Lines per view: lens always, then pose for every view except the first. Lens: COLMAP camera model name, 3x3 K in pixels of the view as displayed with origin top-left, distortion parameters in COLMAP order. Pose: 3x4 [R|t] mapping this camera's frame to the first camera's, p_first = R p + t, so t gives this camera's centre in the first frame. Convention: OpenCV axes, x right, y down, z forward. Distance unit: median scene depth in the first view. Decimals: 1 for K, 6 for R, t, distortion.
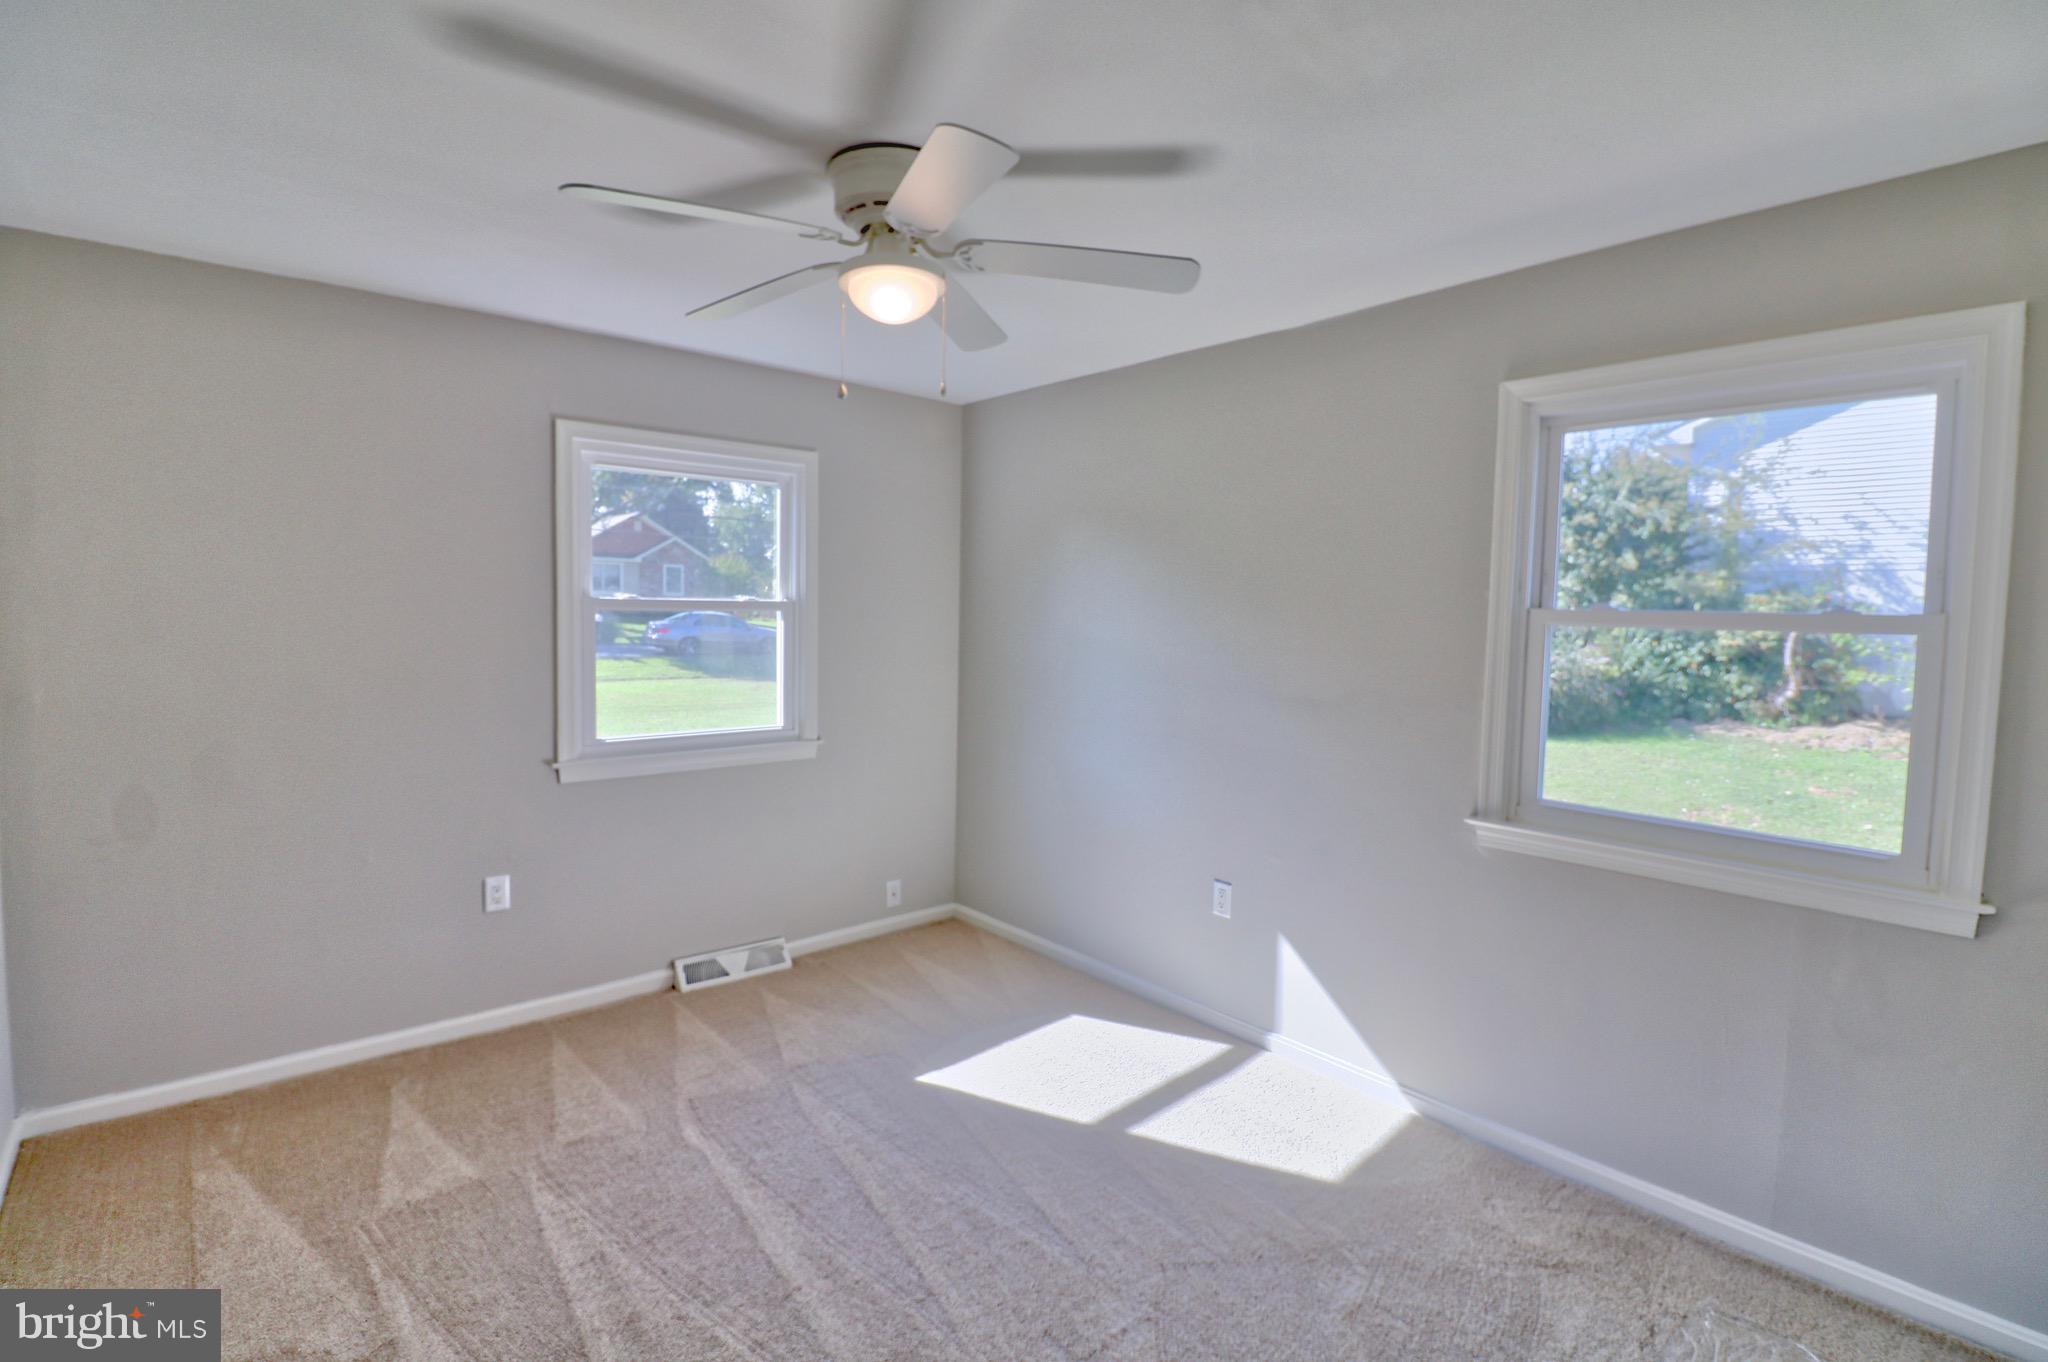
lens RADIAL K [[950.8, 0, 1016.6], [0, 950.8, 659.7], [0, 0, 1]] dist [-0.000644, -0.013814]
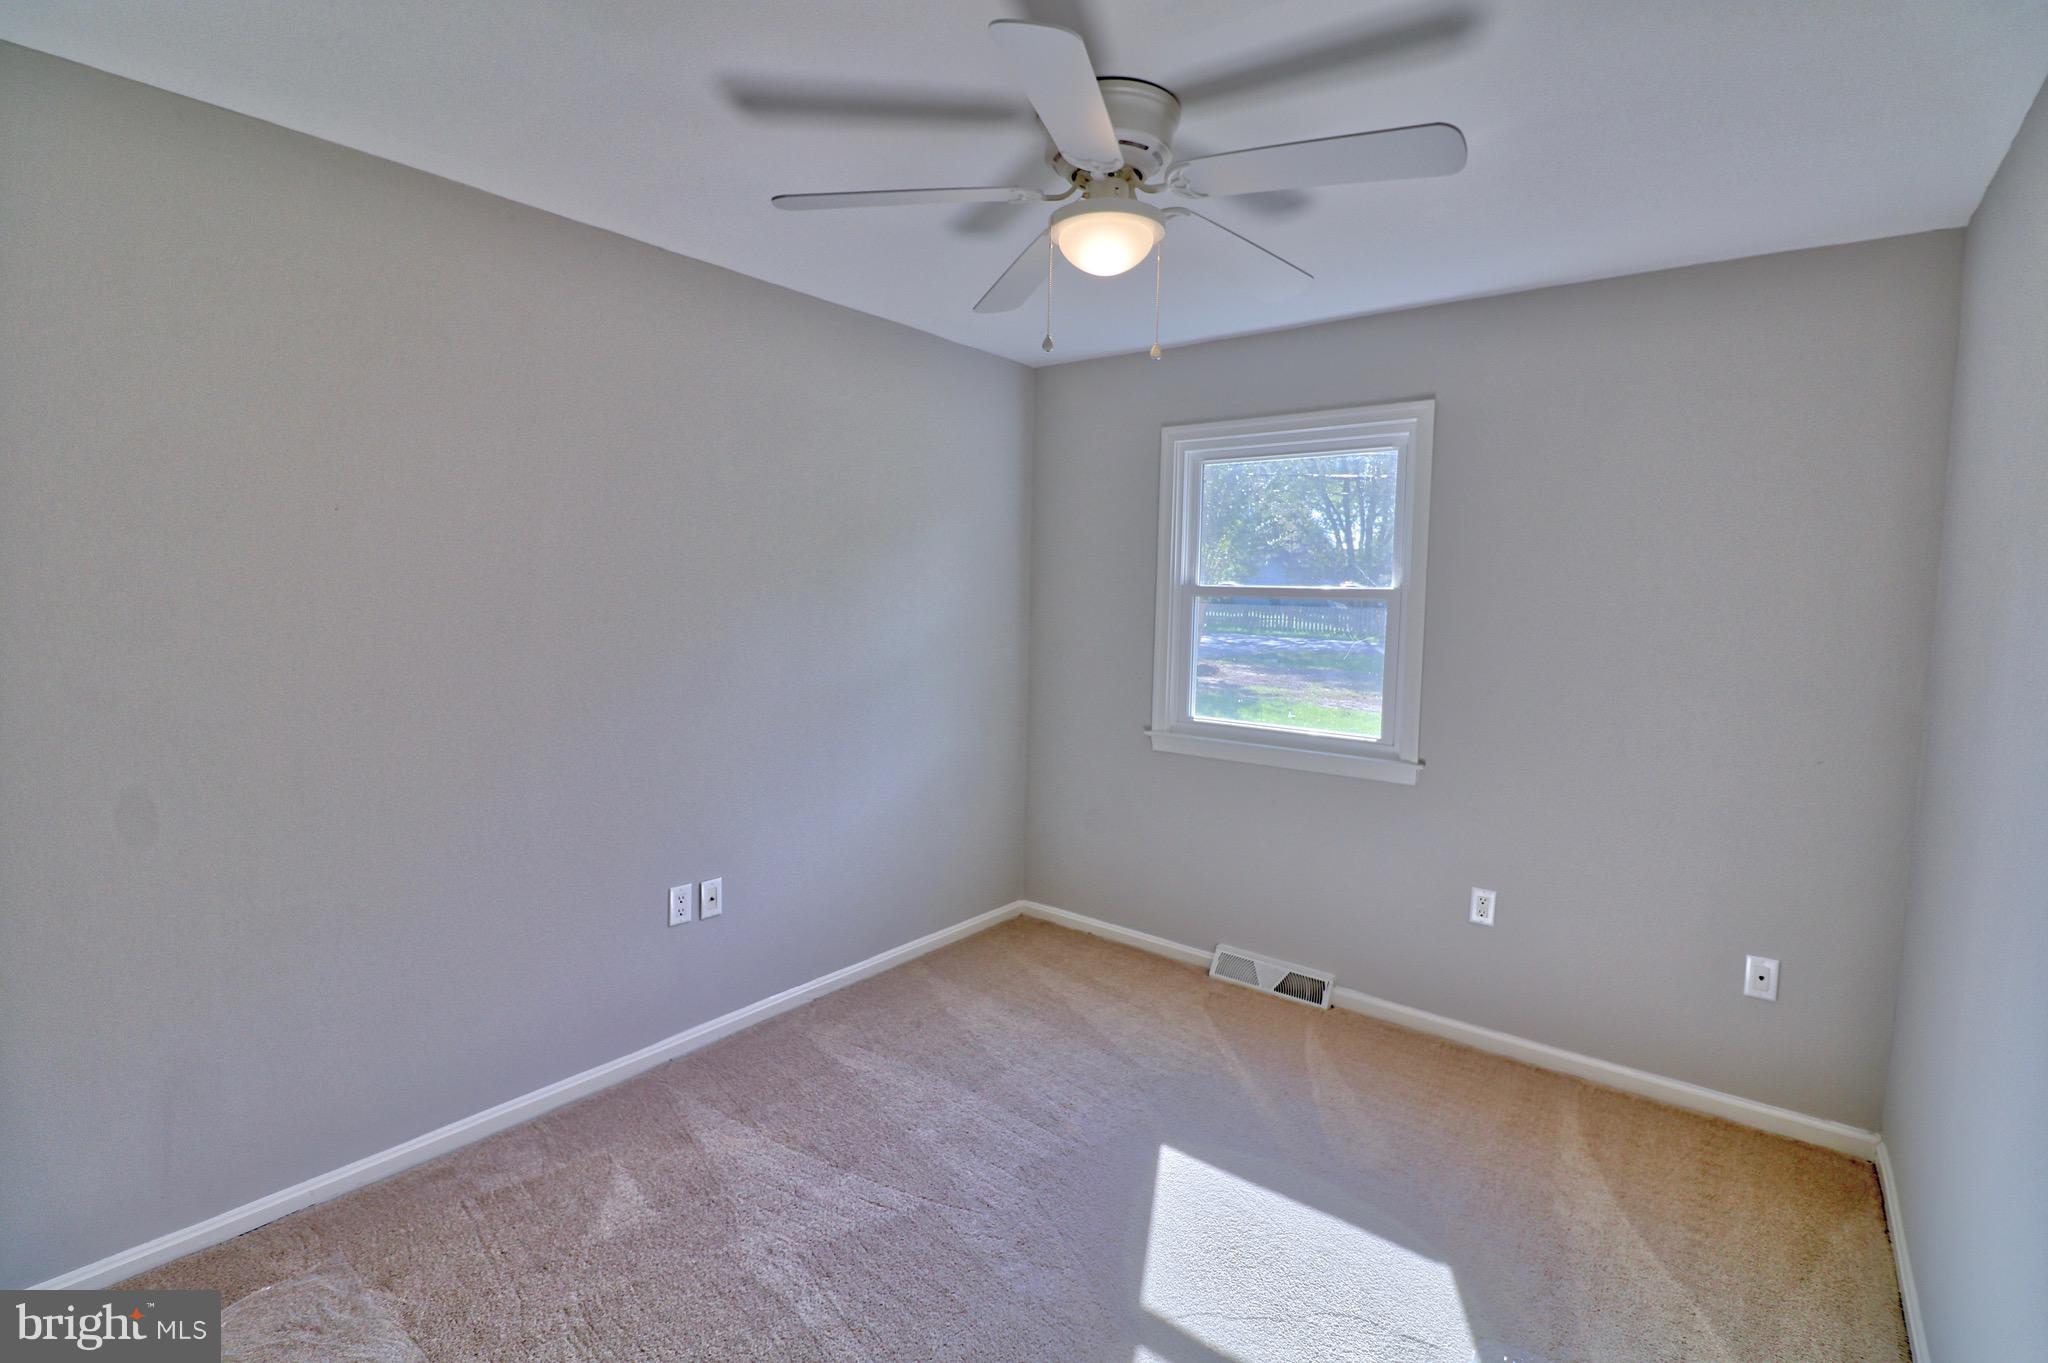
lens RADIAL K [[950.8, 0, 1006.0], [0, 950.8, 664.5], [0, 0, 1]] dist [0.001667, -0.013982]
pose [[0.177057, 0.054086, -0.982713, 0.582593], [-0.083542, 0.995711, 0.039750, -0.000941], [0.980648, 0.075060, 0.180816, 0.598868]]
